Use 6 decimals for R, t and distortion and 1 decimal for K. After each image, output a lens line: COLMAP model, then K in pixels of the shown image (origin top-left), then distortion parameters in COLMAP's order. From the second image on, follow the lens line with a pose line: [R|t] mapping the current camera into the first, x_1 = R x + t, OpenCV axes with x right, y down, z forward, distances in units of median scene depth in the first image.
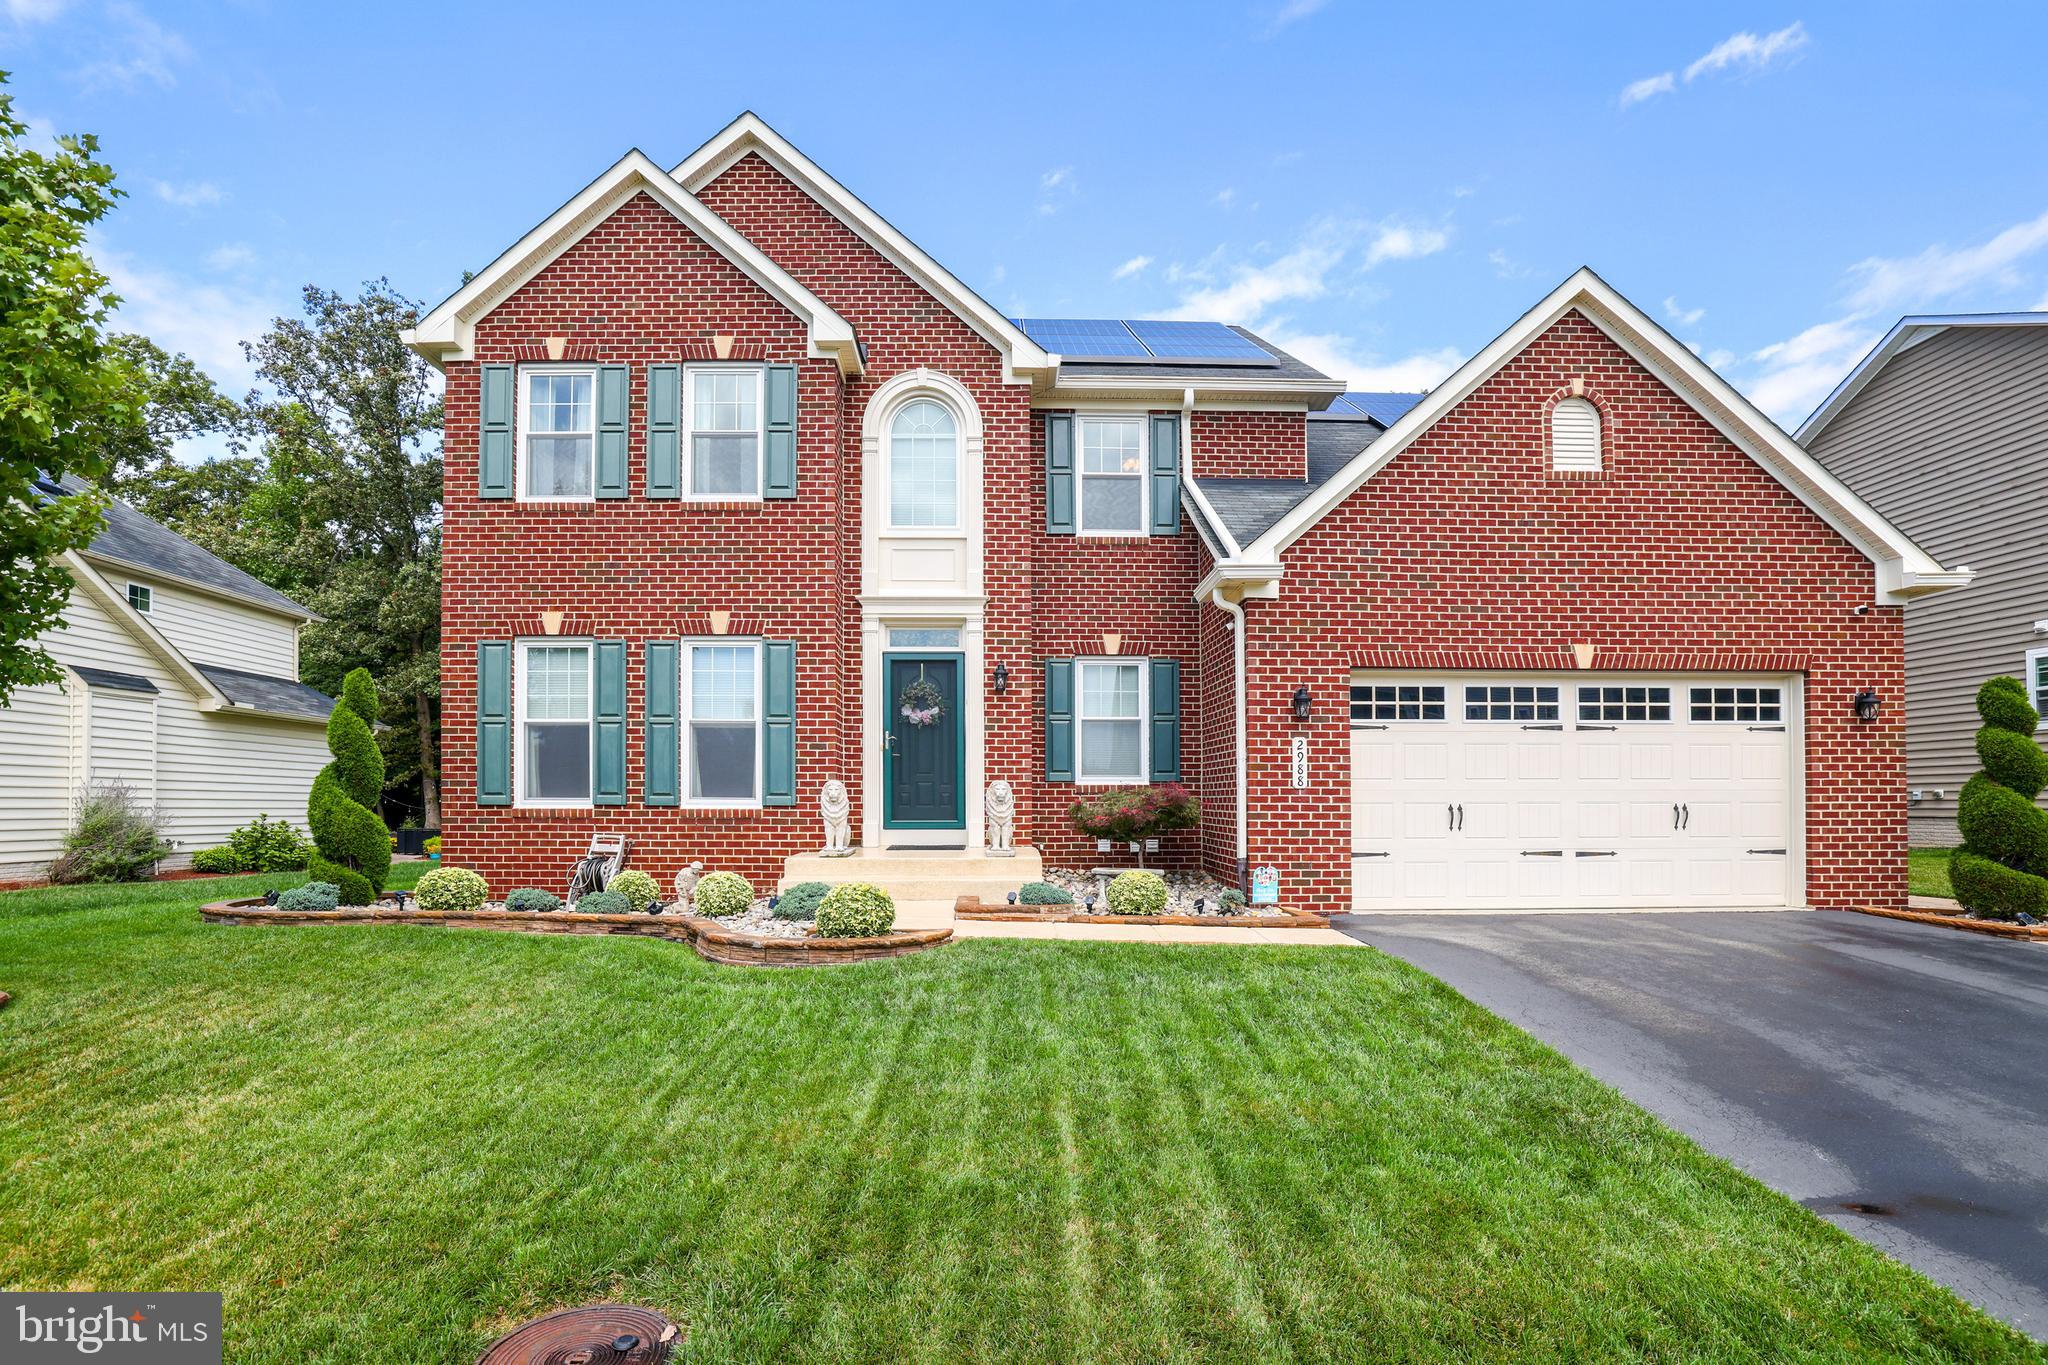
lens RADIAL K [[937.7, 0, 1013.5], [0, 937.7, 794.8], [0, 0, 1]] dist [-0.027449, 0.000079]
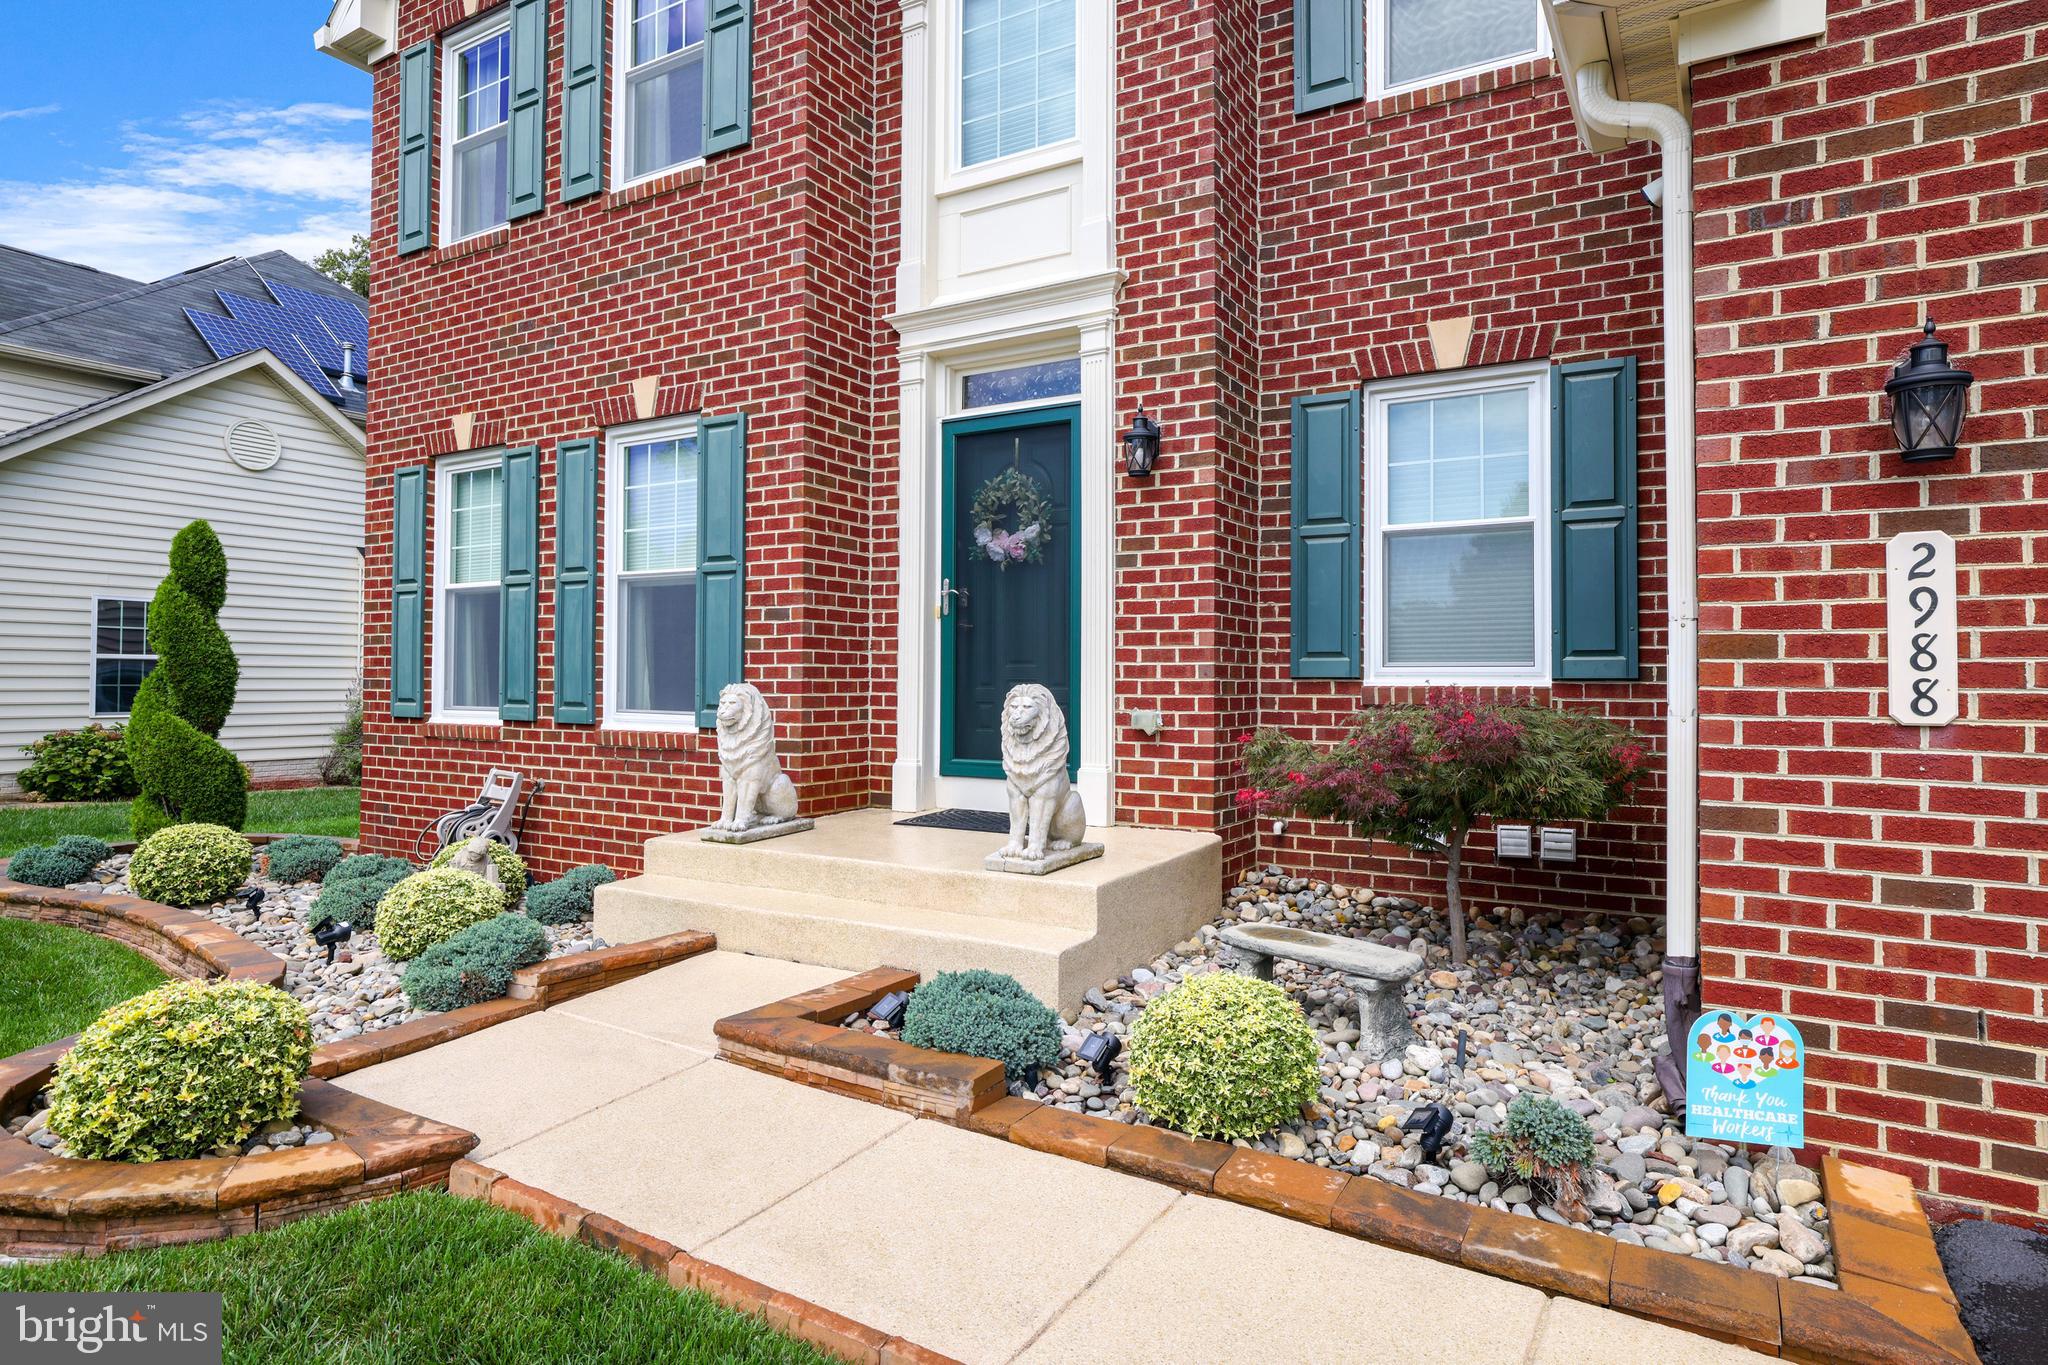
lens RADIAL K [[1151.1, 0, 1029.7], [0, 1151.1, 657.6], [0, 0, 1]] dist [-0.024503, 0.031554]
pose [[0.846115, -0.007714, -0.532945, 0.245107], [0.003410, 0.999953, -0.009060, -0.021920], [0.532990, 0.005849, 0.846101, 0.544769]]
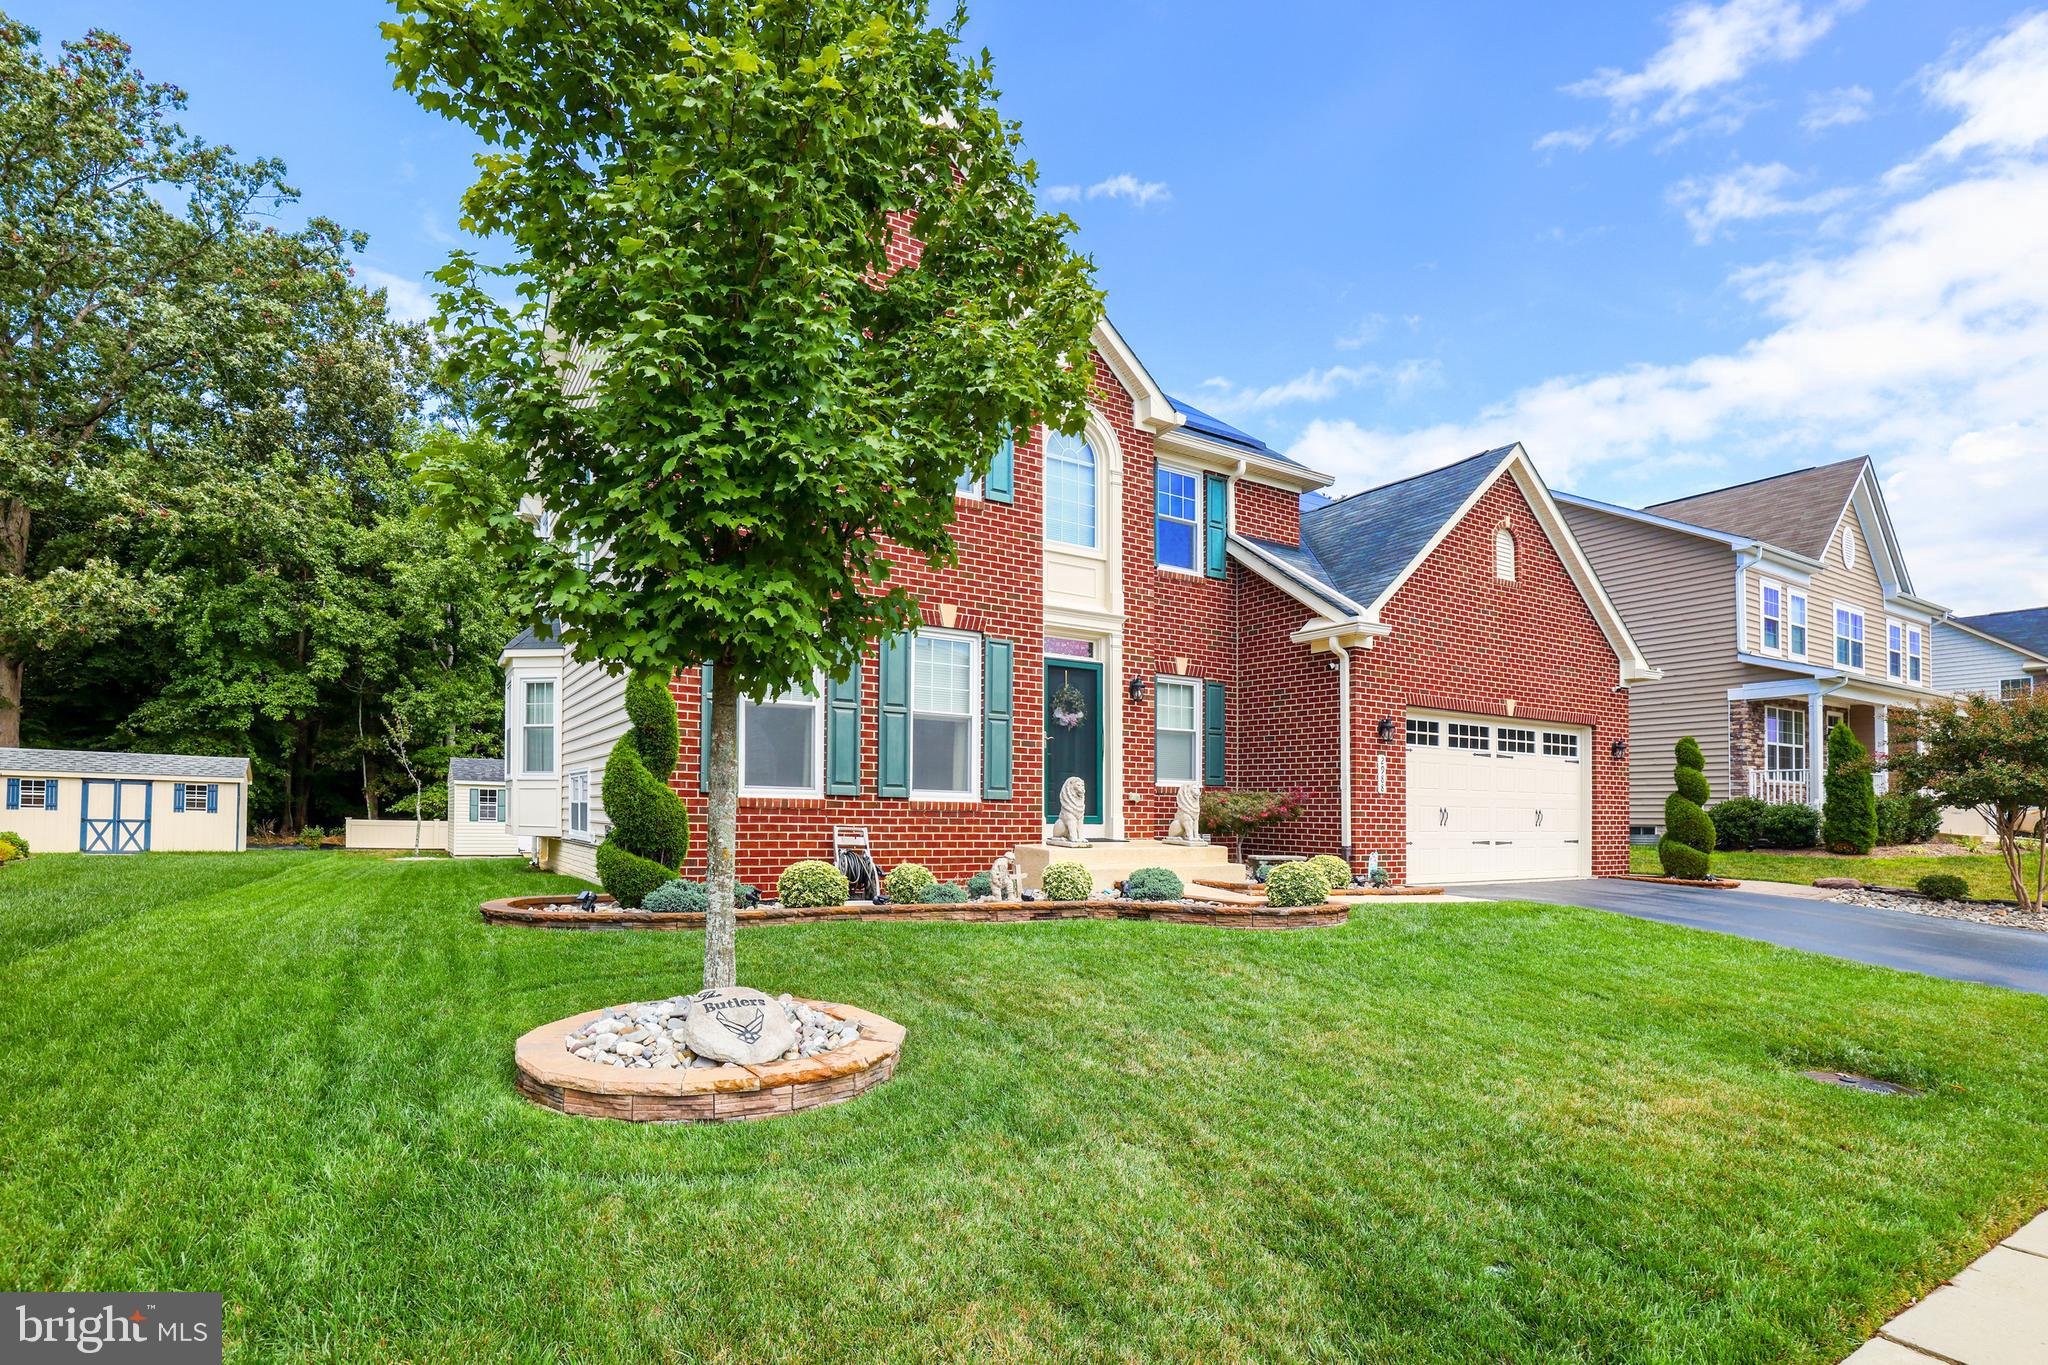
lens RADIAL K [[997.9, 0, 1030.2], [0, 997.9, 789.4], [0, 0, 1]] dist [-0.001118, -0.000015]
pose [[0.856301, 0.023434, 0.515945, -0.788834], [-0.019325, 0.999724, -0.013333, 0.014468], [-0.516115, 0.001447, 0.856518, 0.038982]]
